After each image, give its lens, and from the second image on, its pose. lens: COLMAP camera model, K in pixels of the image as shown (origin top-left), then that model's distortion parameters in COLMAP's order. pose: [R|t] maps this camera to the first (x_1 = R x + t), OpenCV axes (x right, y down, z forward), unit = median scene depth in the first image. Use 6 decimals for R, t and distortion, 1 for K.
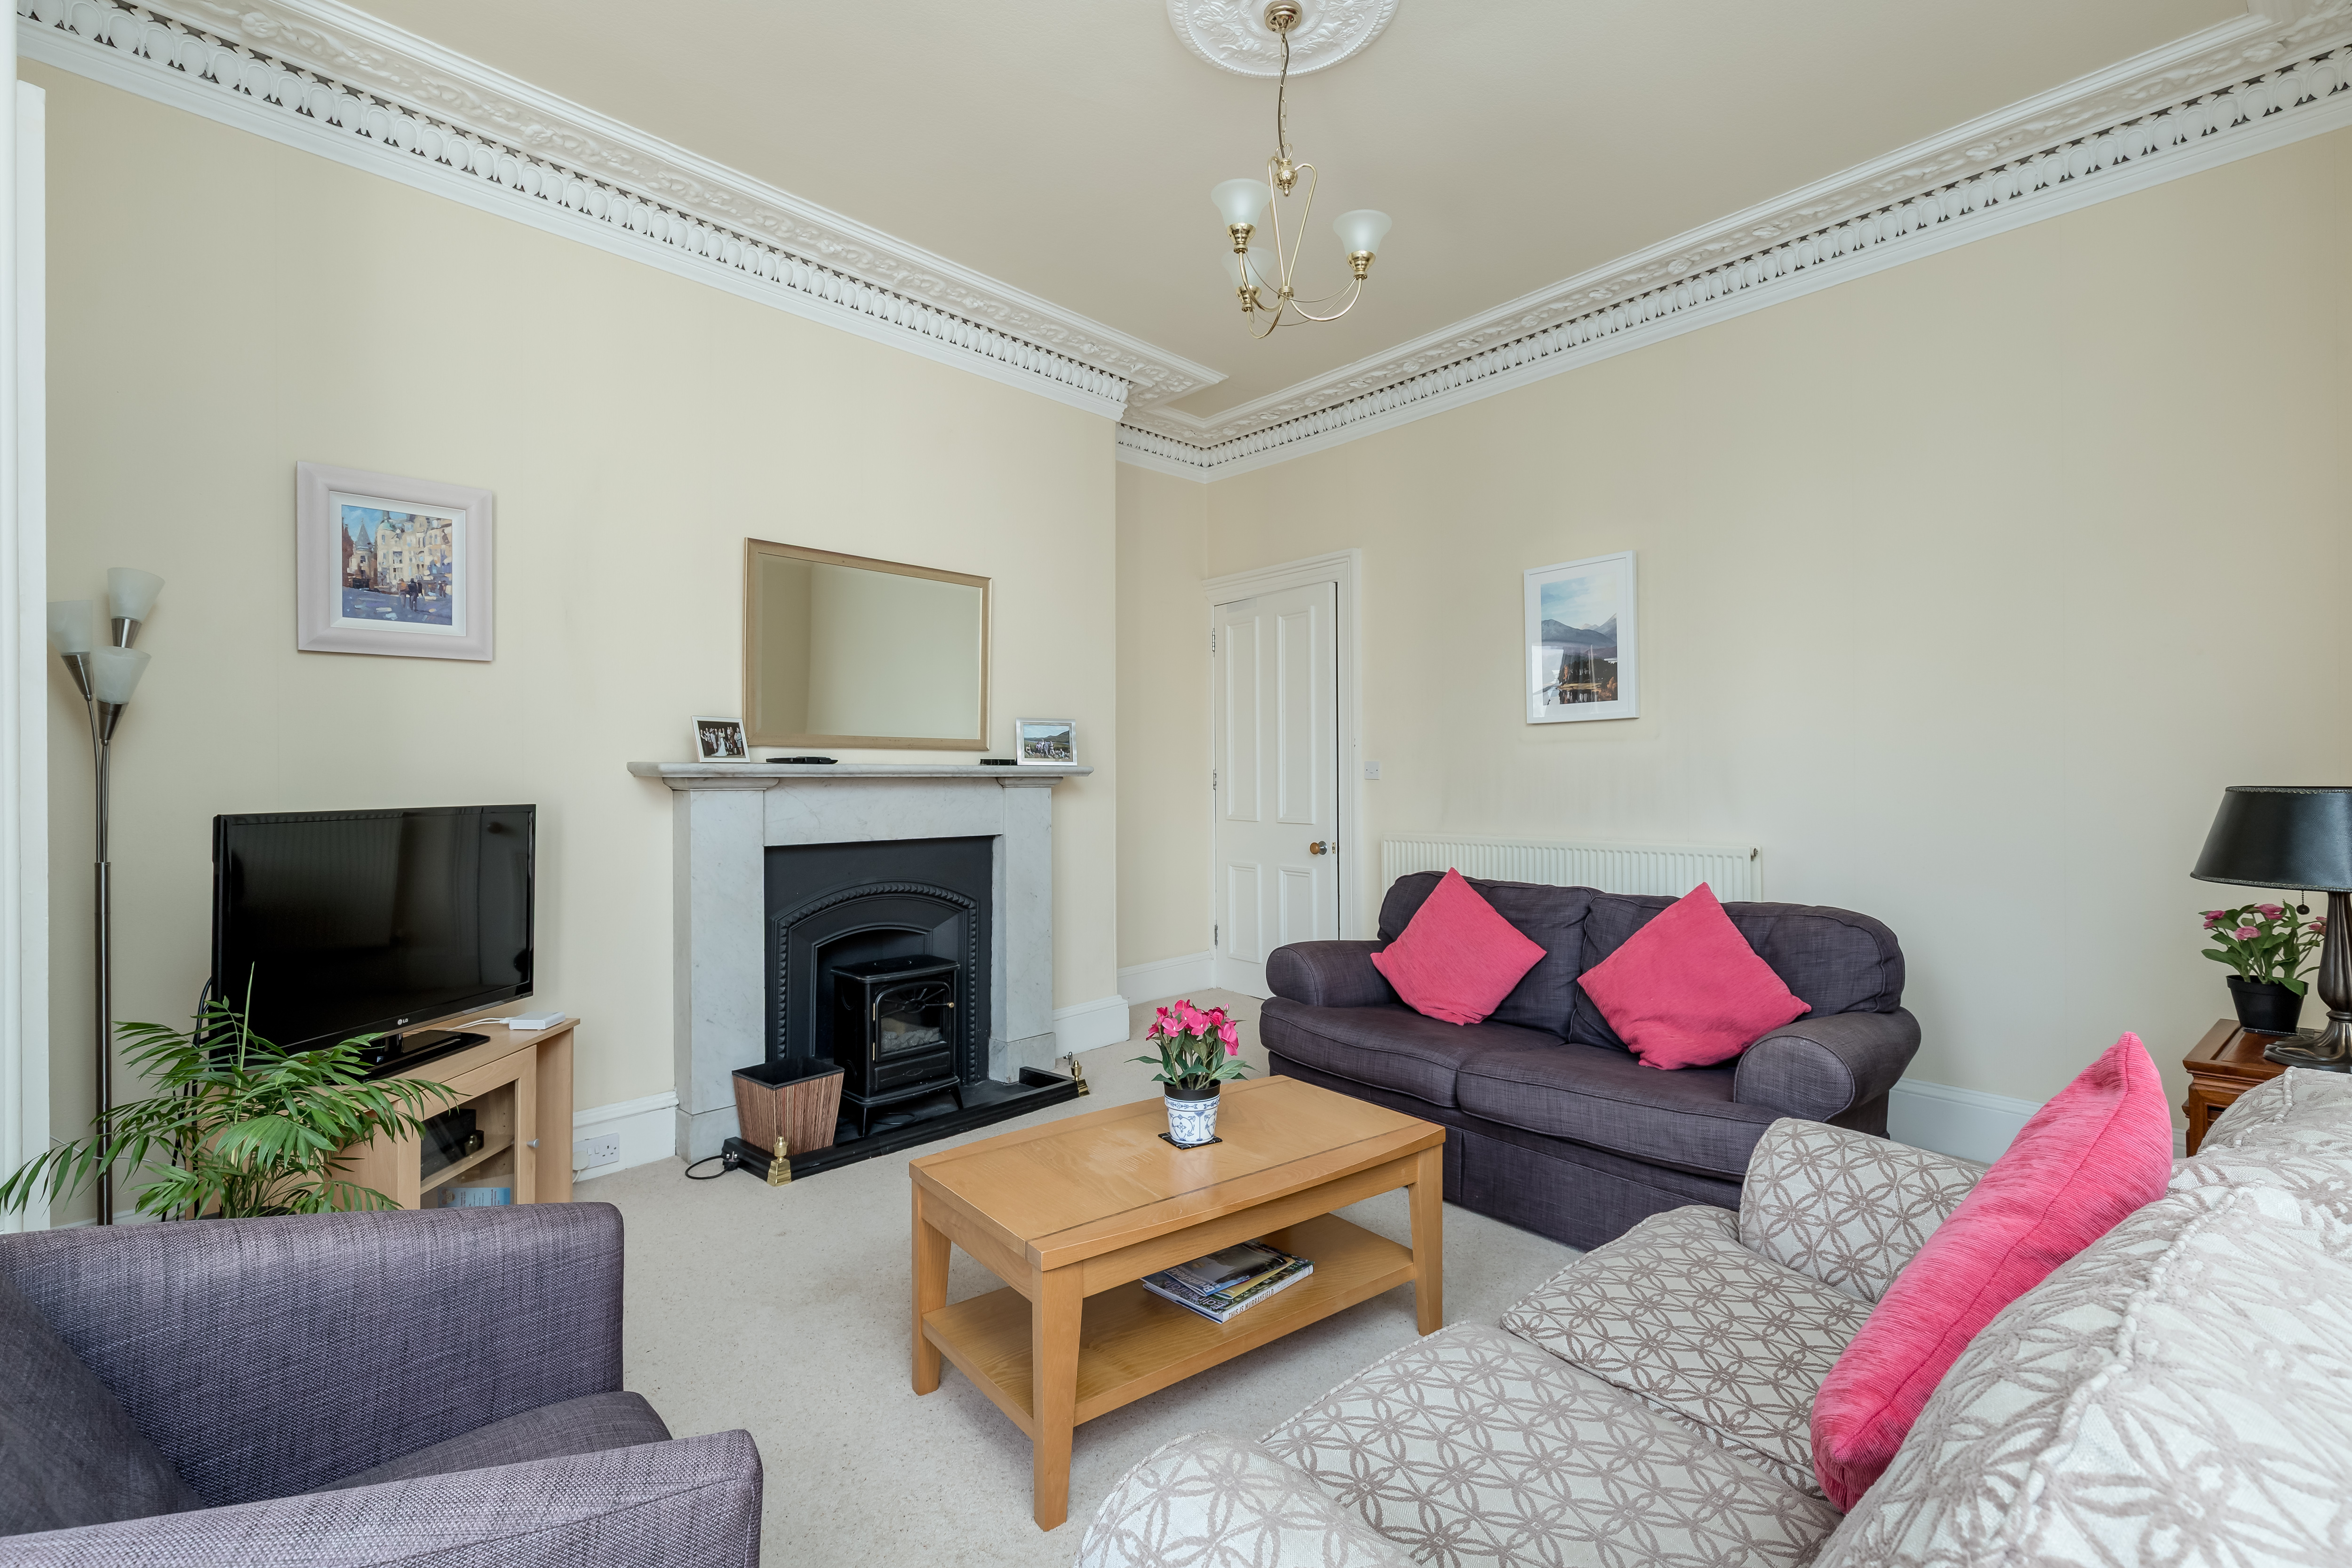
lens RADIAL K [[1079.0, 0, 1182.7], [0, 1079.0, 775.3], [0, 0, 1]] dist [0.015238, 0.000044]
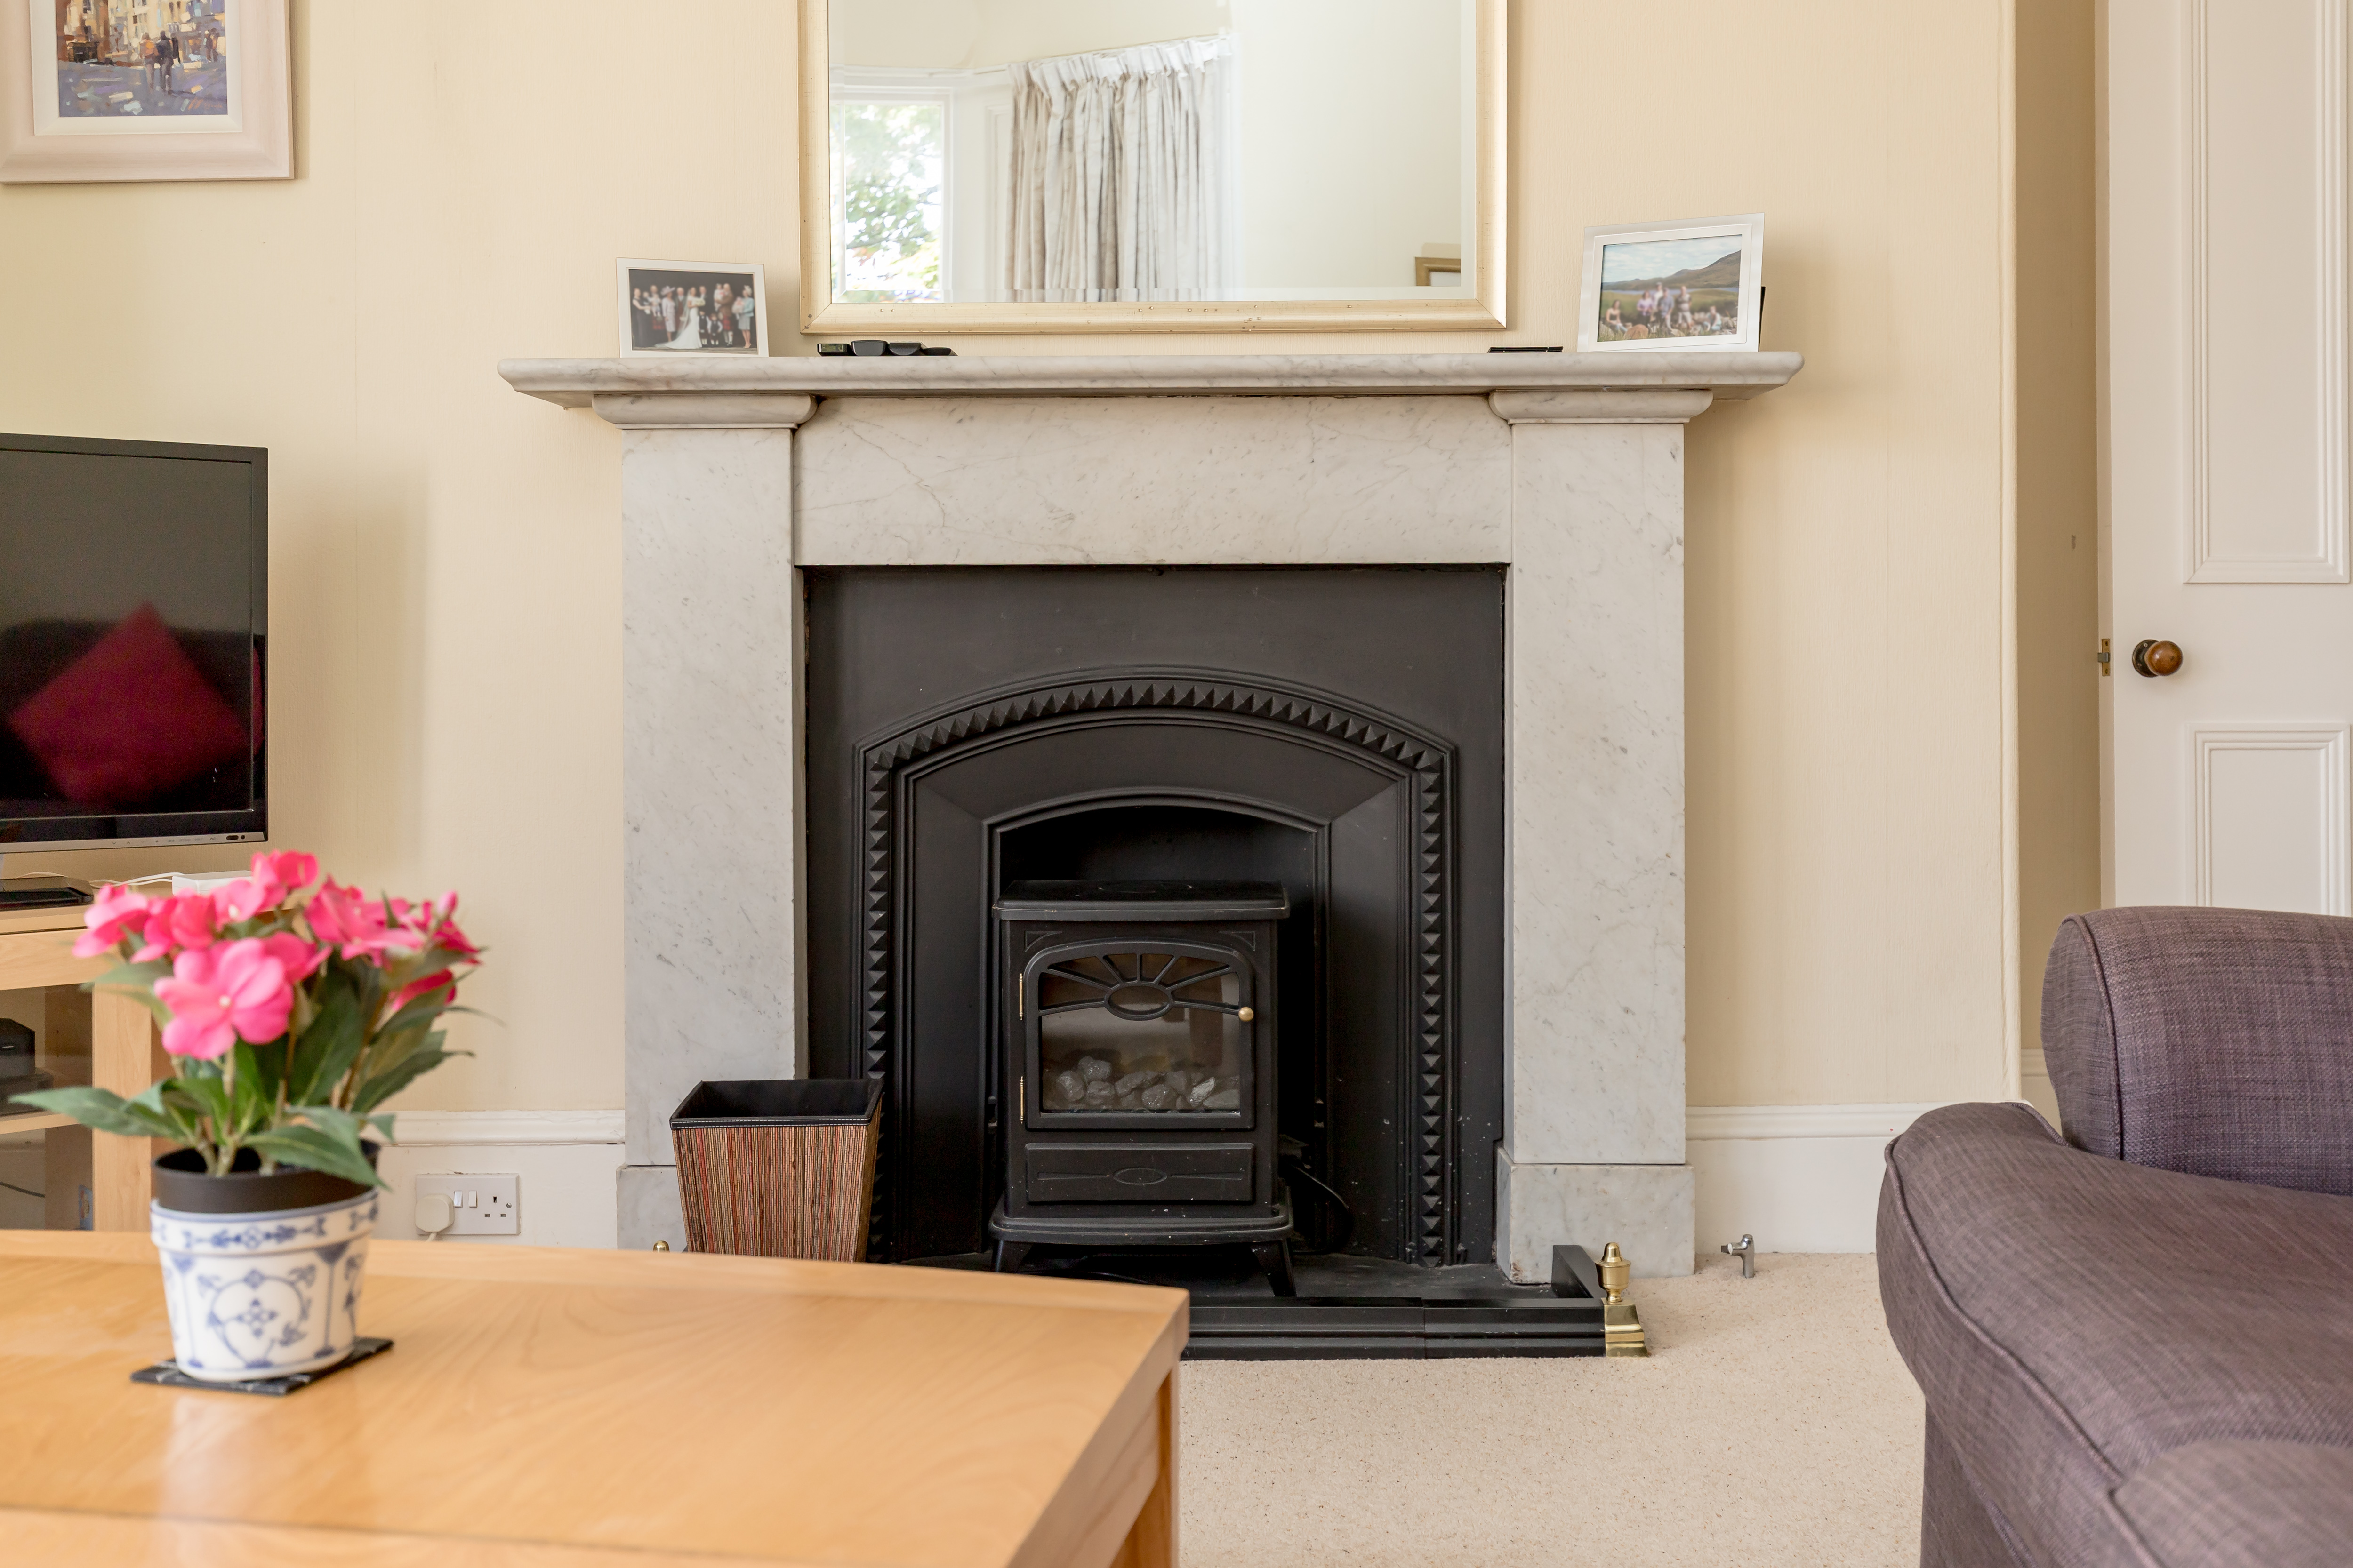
lens RADIAL K [[2364.1, 0, 1176.2], [0, 2364.1, 672.4], [0, 0, 1]] dist [-0.024630, 0.116580]
pose [[0.668321, 0.000125, -0.743873, 0.402376], [0.002982, 0.999991, 0.002848, 0.108523], [0.743867, -0.004122, 0.668315, 0.516740]]
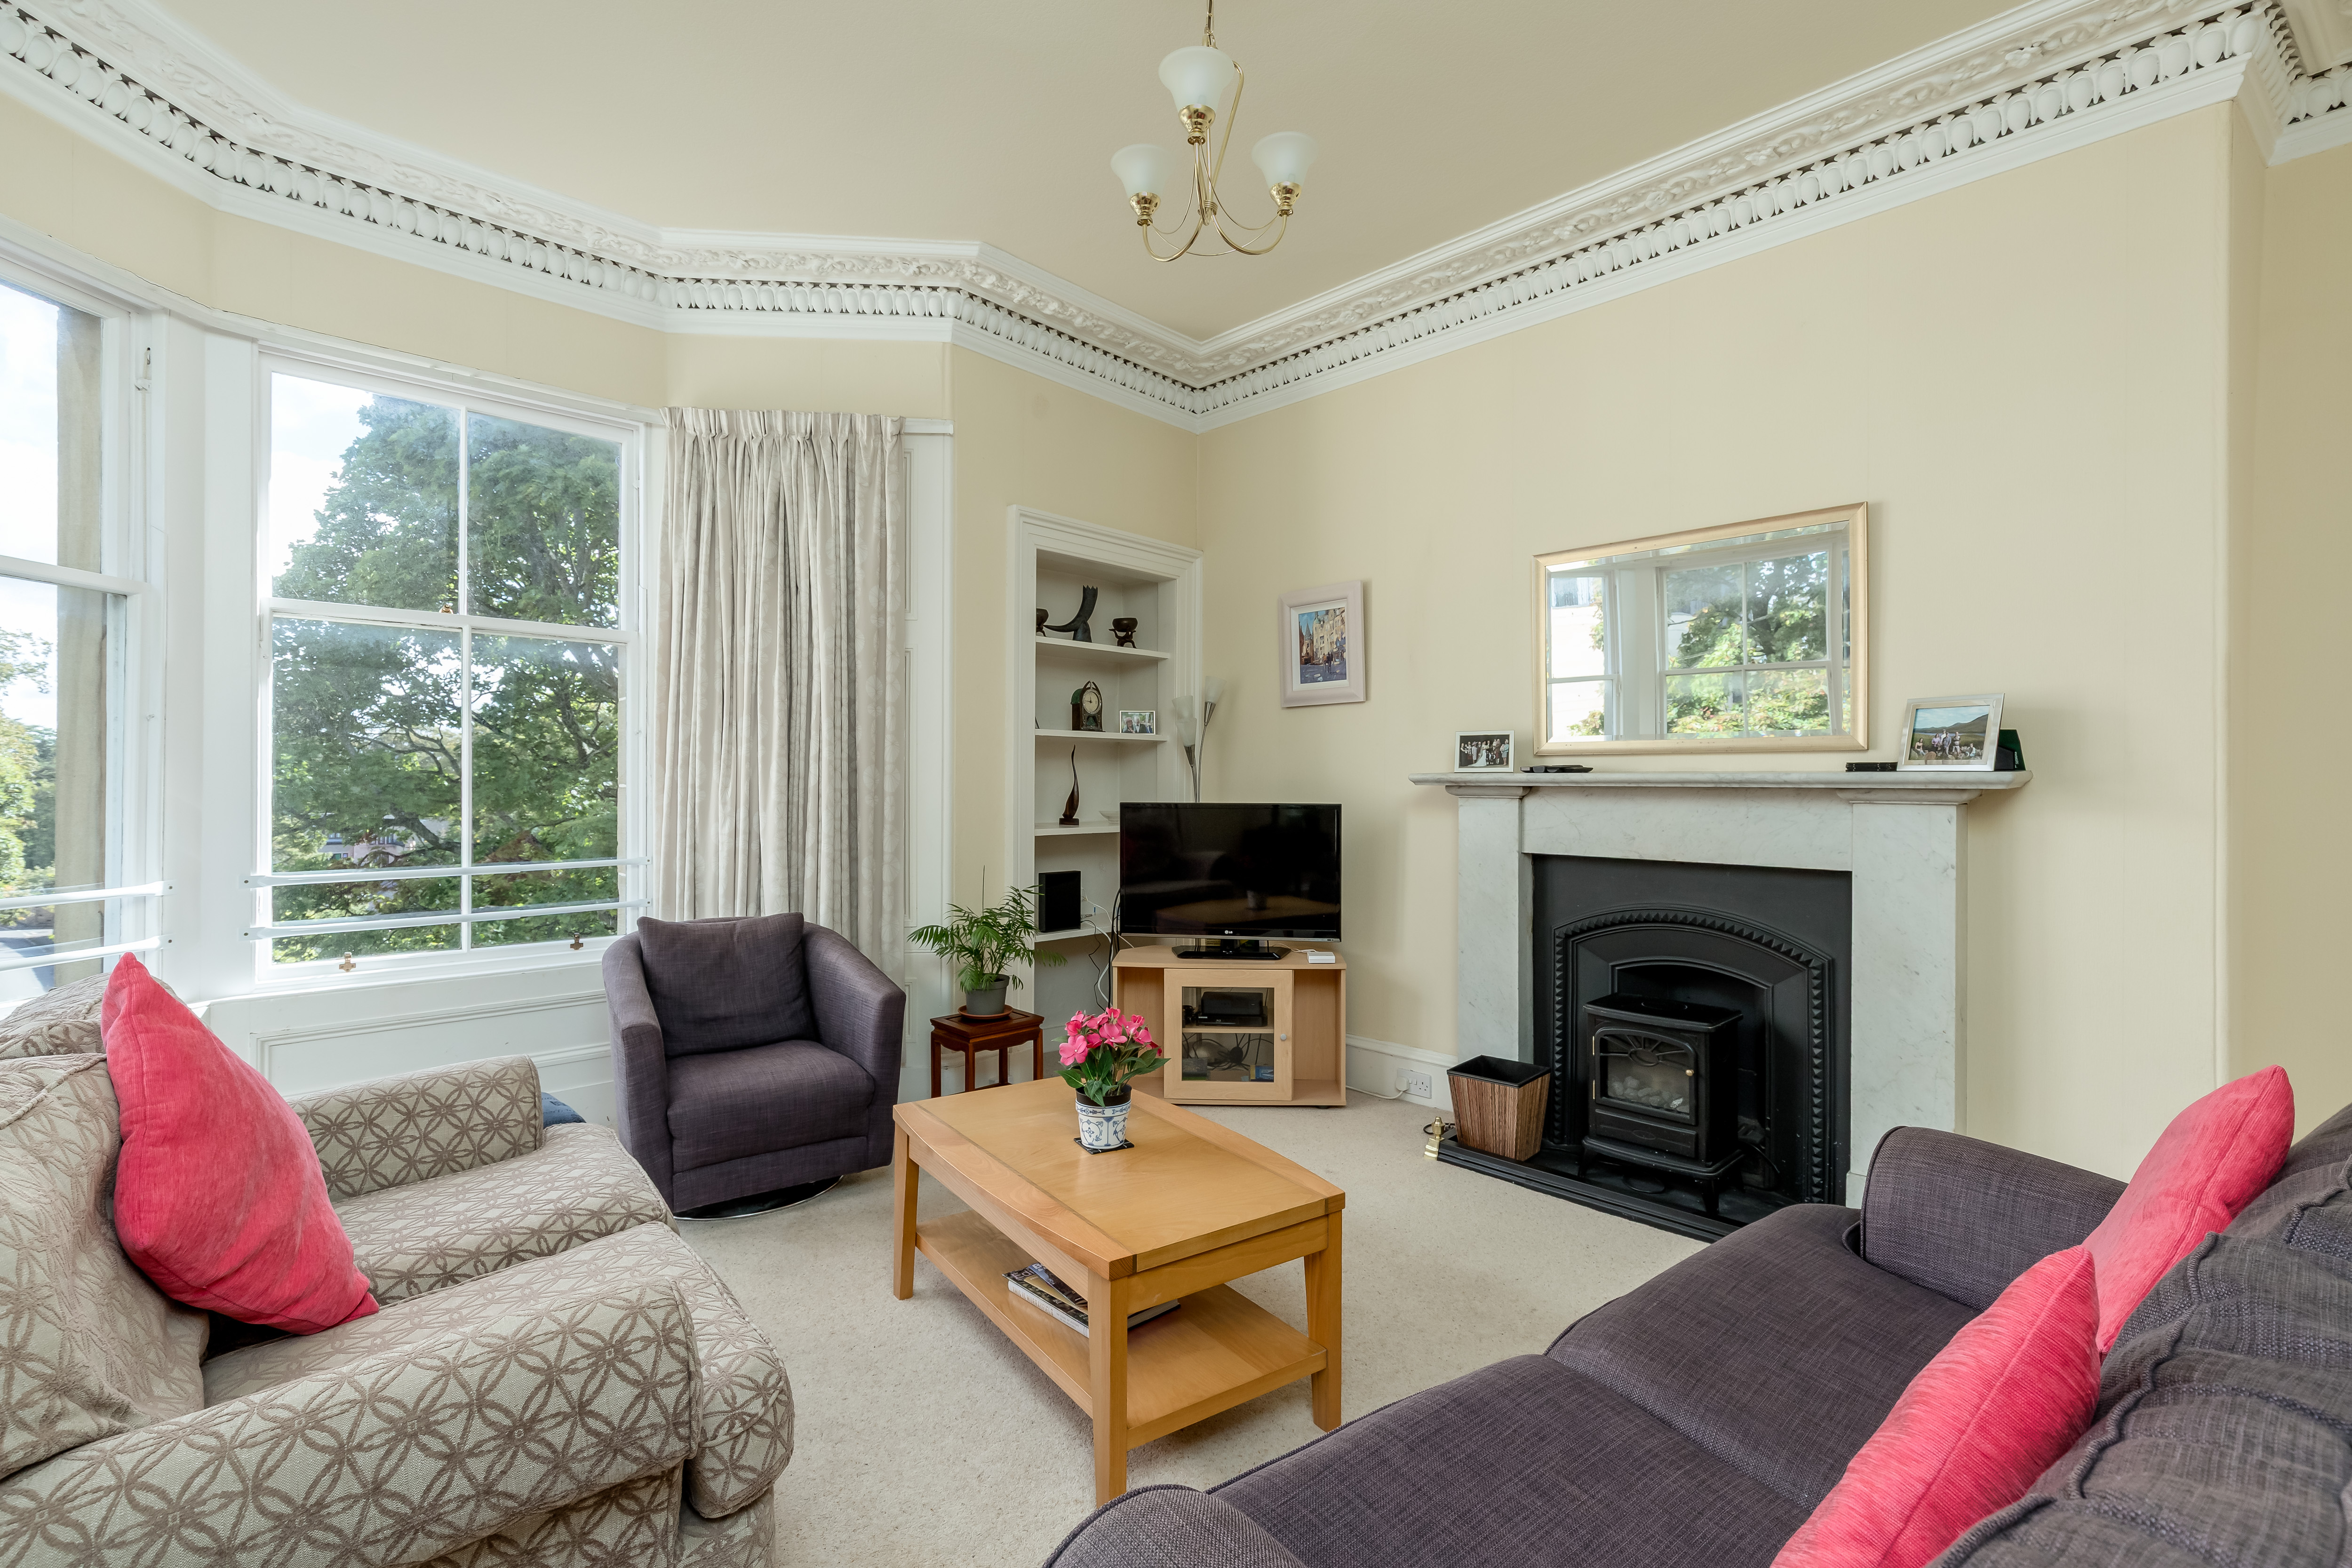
lens RADIAL K [[1079.0, 0, 1182.7], [0, 1079.0, 775.3], [0, 0, 1]] dist [0.015238, 0.000044]
pose [[-0.050739, -0.001044, -0.998711, 0.685586], [-0.001462, 0.999998, -0.000971, -0.007180], [0.998711, 0.001411, -0.050741, 0.753948]]
